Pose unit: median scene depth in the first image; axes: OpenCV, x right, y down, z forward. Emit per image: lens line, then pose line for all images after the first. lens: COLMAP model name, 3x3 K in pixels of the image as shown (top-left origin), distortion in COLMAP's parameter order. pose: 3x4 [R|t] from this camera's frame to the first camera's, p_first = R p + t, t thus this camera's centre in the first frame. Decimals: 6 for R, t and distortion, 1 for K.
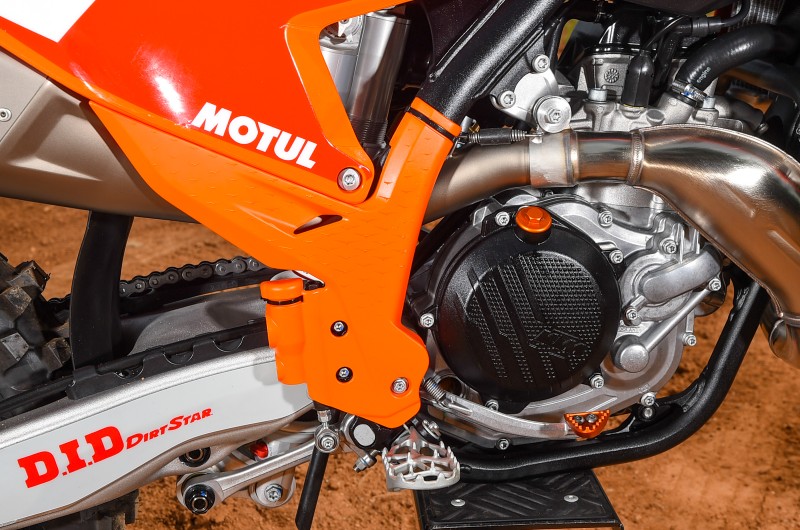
lens RADIAL K [[1313.6, 0, 399.0], [0, 1313.6, 265.4], [0, 0, 1]] dist [0.100011, 0.000000]
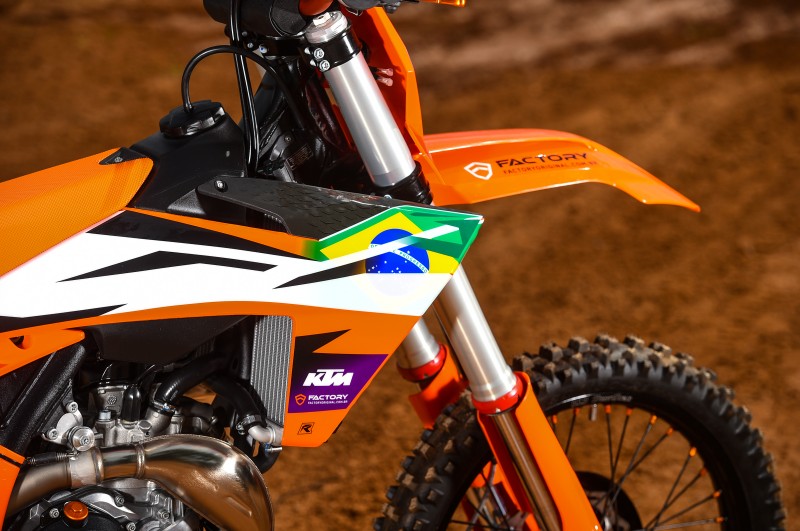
lens RADIAL K [[2984.6, 0, 400.0], [0, 2984.6, 265.2], [0, 0, 1]] dist [1.067508, 0.000000]
pose [[0.928607, -0.099611, 0.357446, -0.755483], [0.103485, 0.994596, 0.008325, -0.300300], [-0.356343, 0.029260, 0.933897, -2.340340]]
